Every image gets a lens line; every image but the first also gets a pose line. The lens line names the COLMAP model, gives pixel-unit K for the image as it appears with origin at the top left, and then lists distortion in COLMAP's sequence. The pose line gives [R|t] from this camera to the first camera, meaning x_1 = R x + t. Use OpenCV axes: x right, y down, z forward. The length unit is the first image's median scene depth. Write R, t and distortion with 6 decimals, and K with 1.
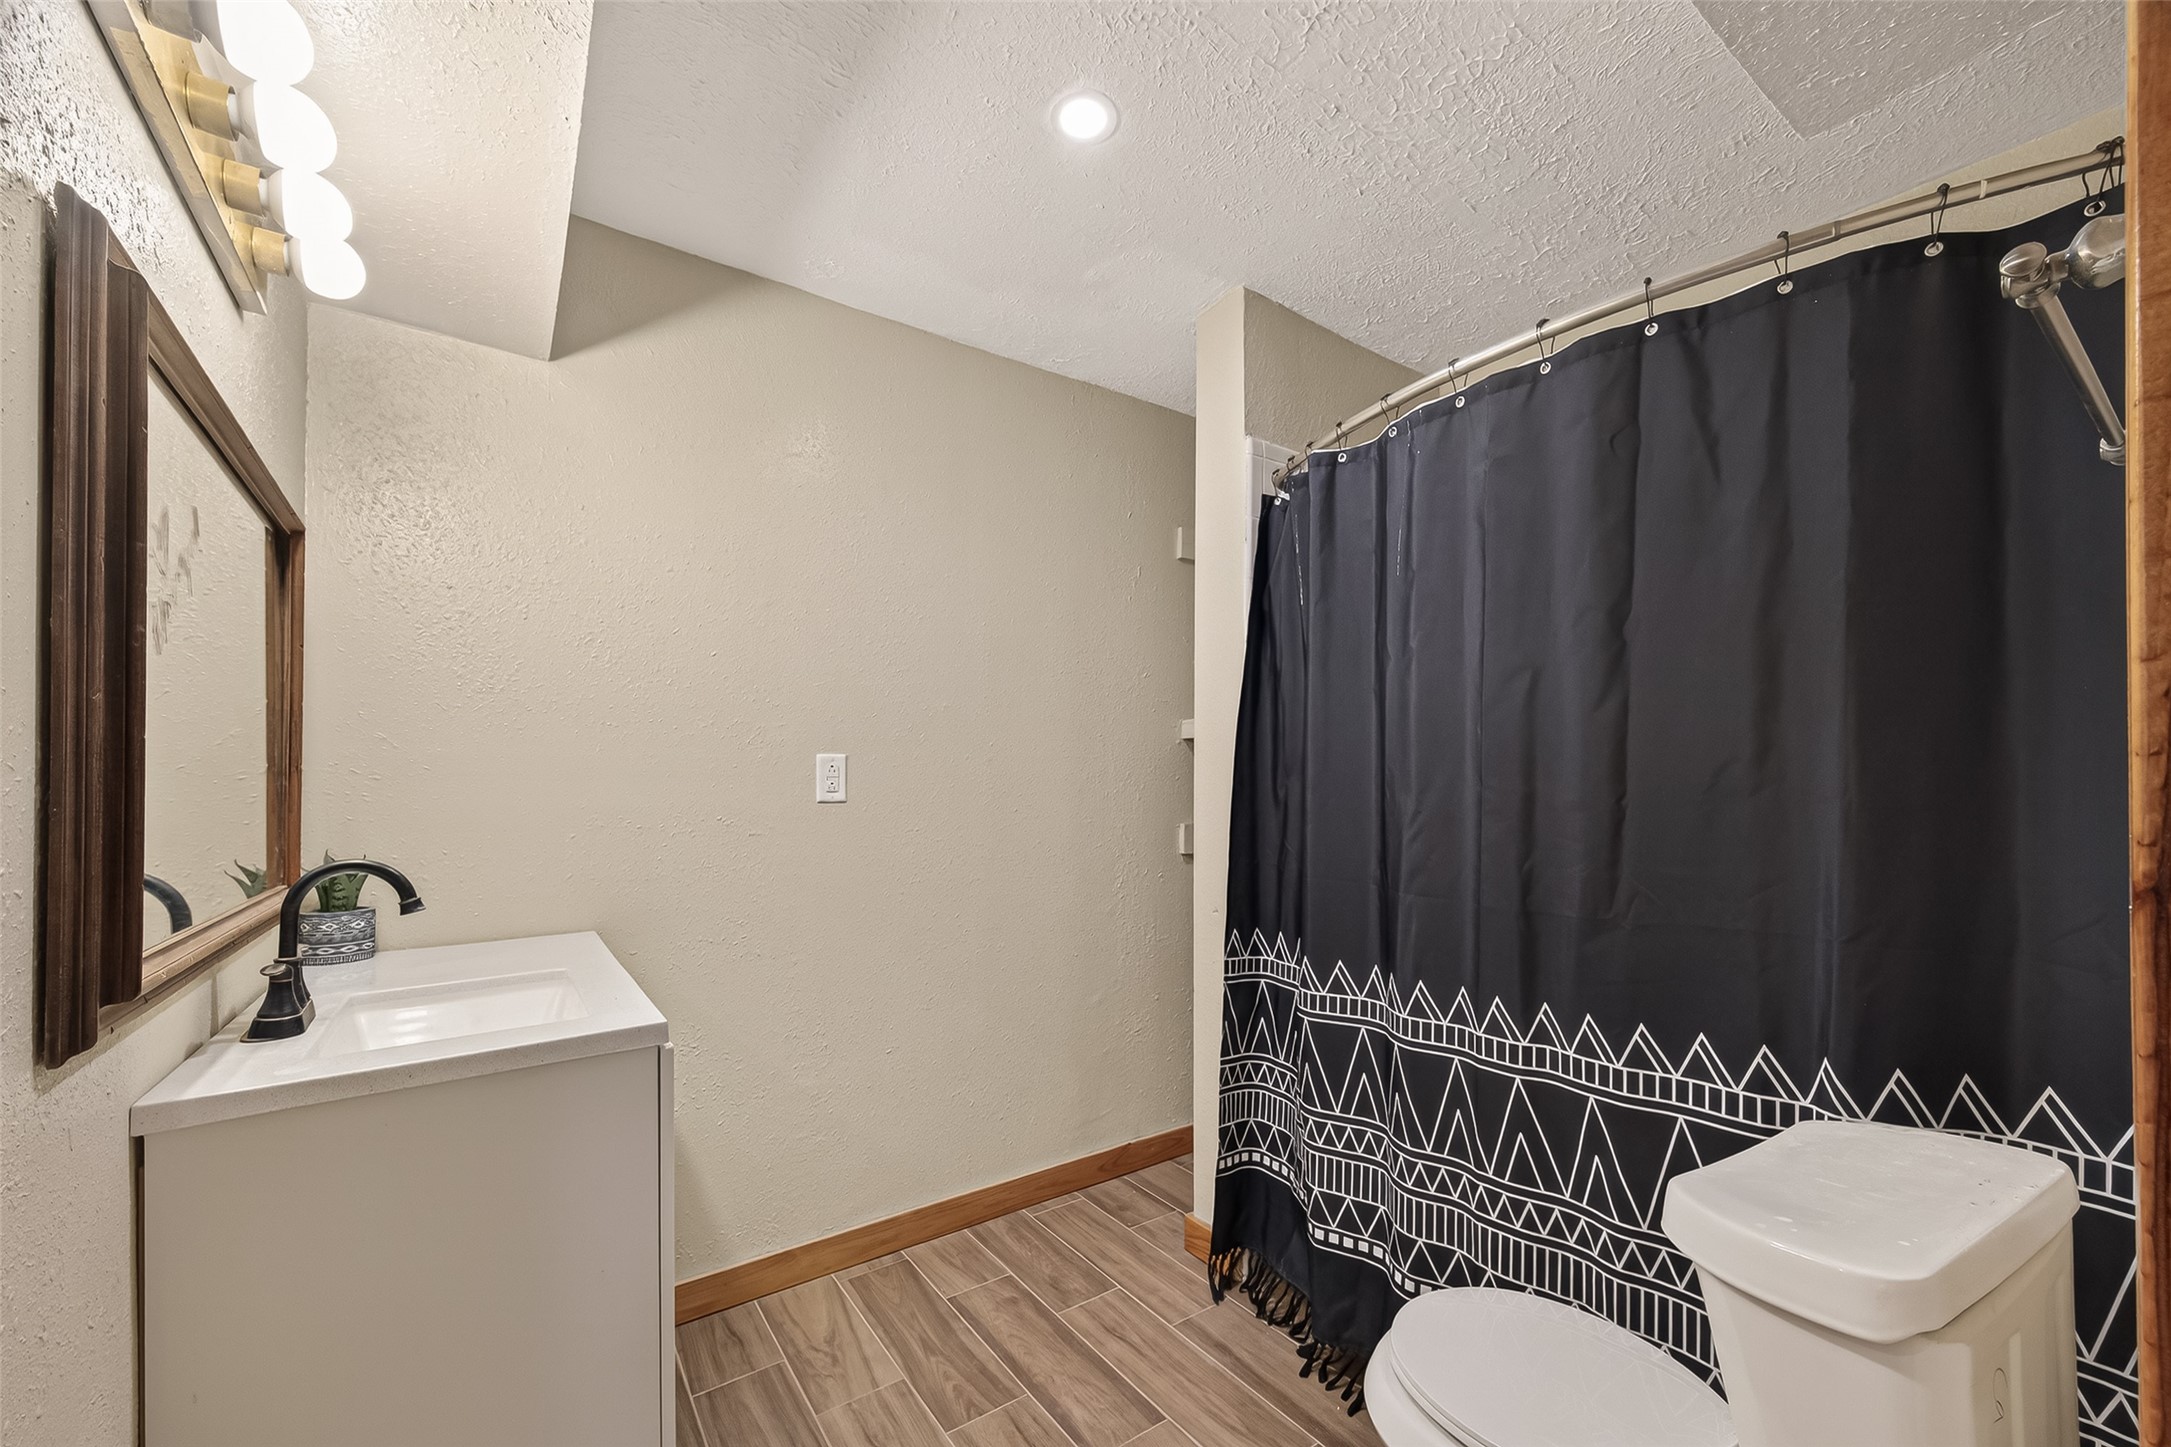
lens RADIAL K [[864.3, 0, 1096.3], [0, 864.3, 778.8], [0, 0, 1]] dist [0.002828, 0.000190]
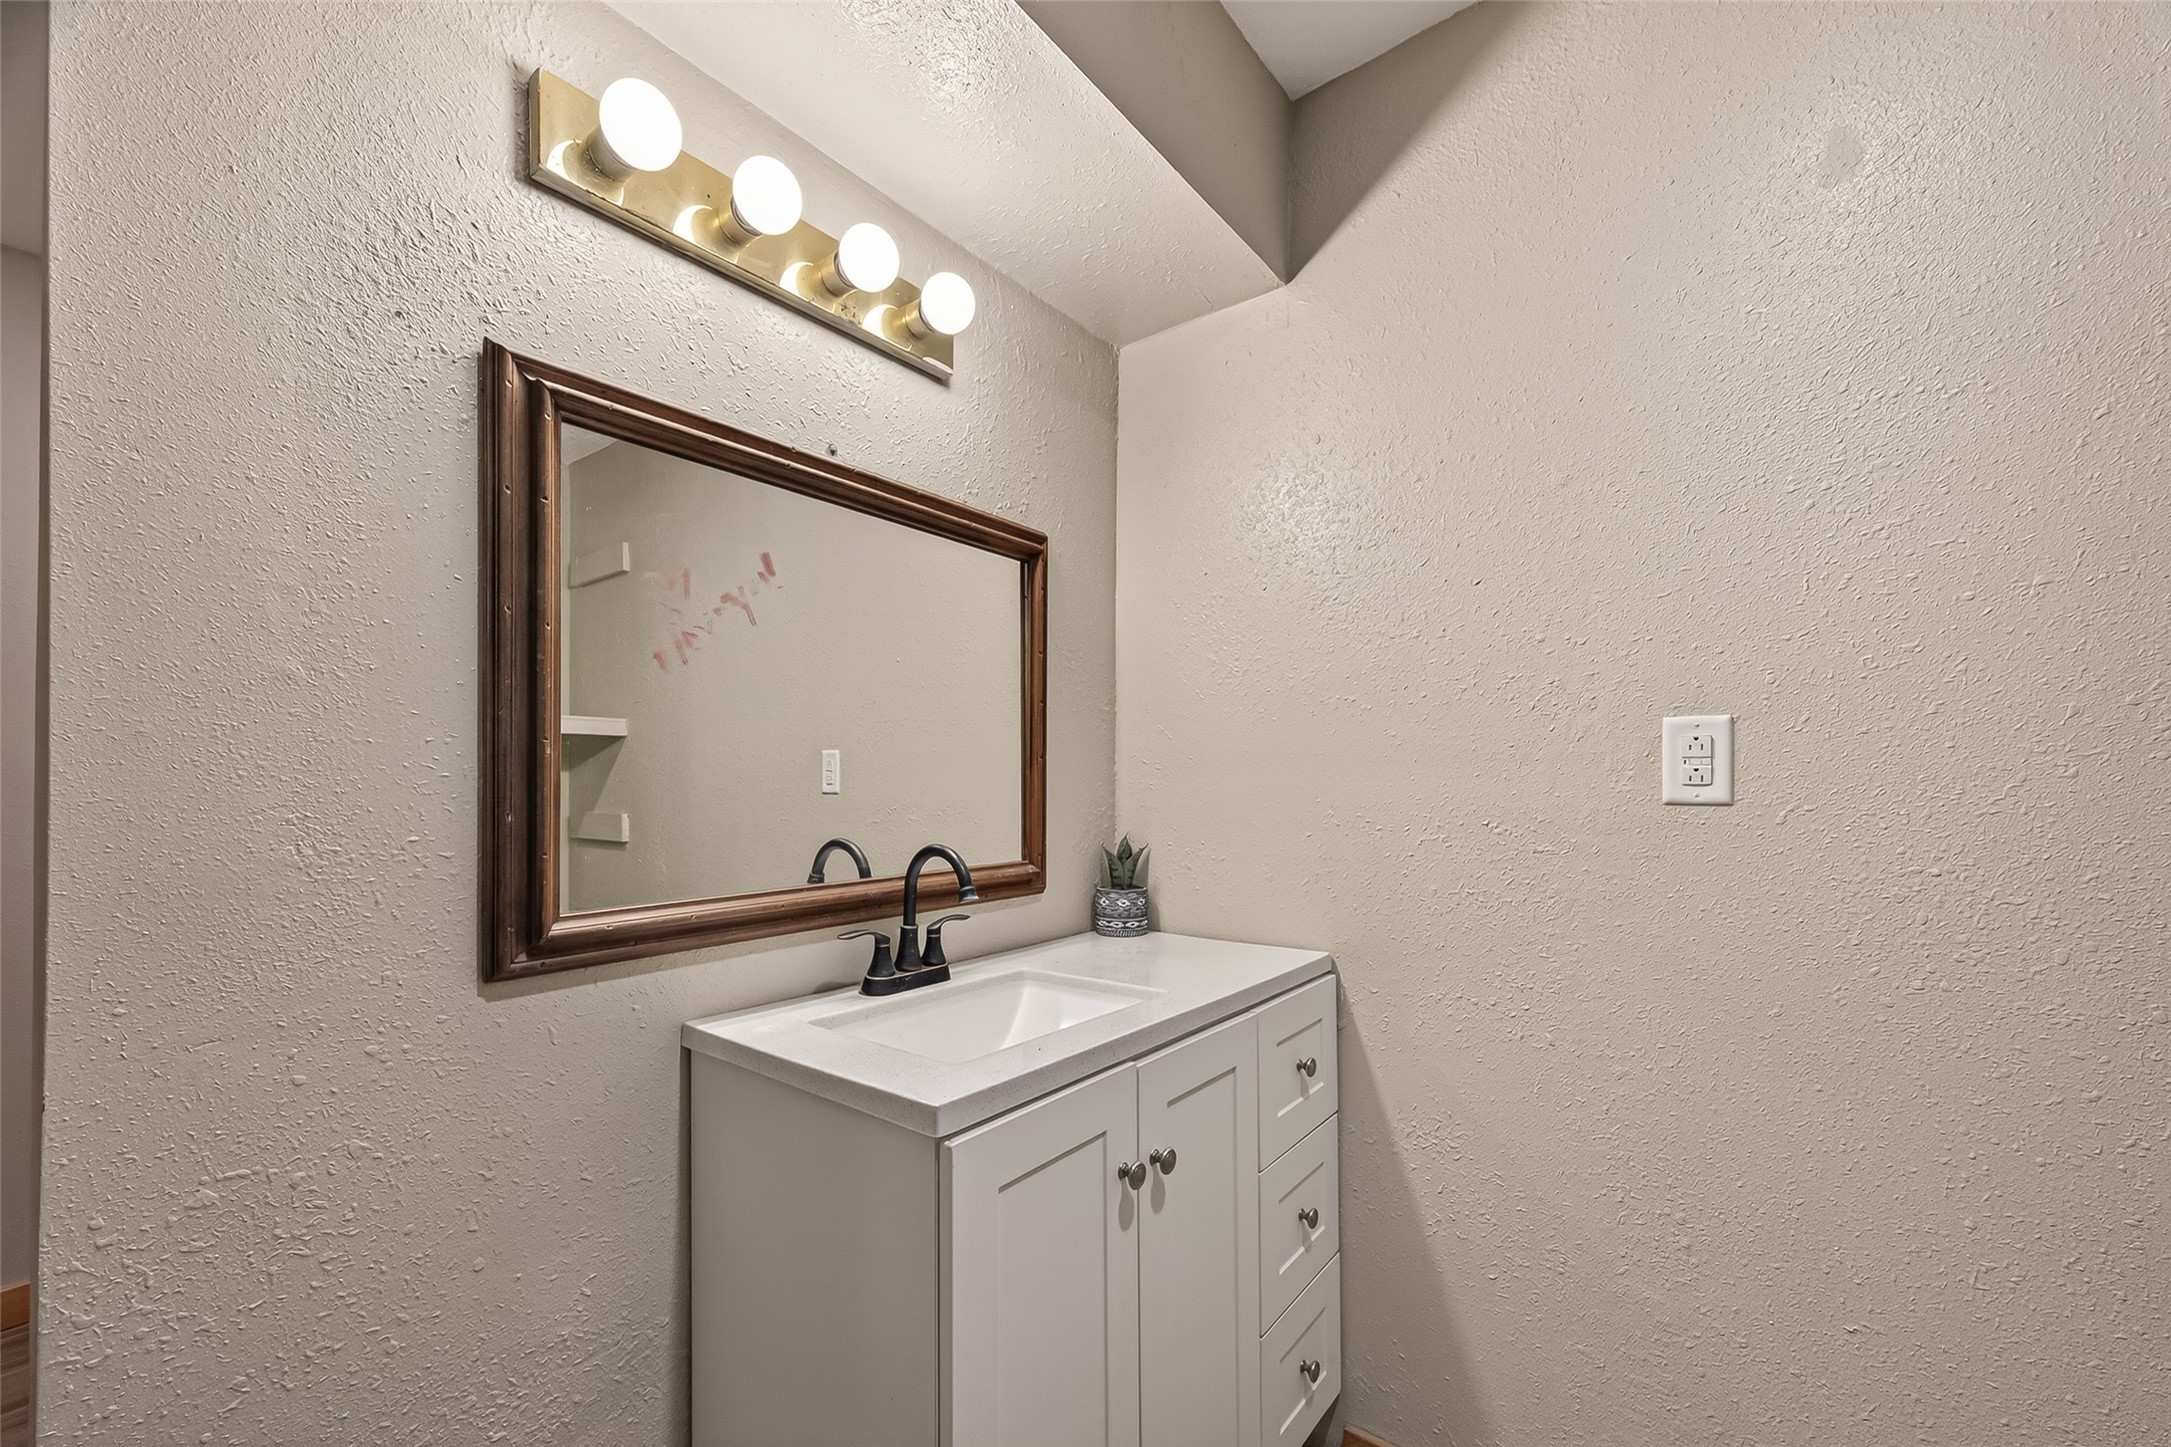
lens RADIAL K [[848.5, 0, 1096.9], [0, 848.5, 775.5], [0, 0, 1]] dist [0.000715, -0.007783]
pose [[0.278911, 0.004101, -0.960308, 0.137927], [0.013518, 0.999875, 0.008197, -0.000233], [0.960222, -0.015268, 0.278820, 0.609184]]
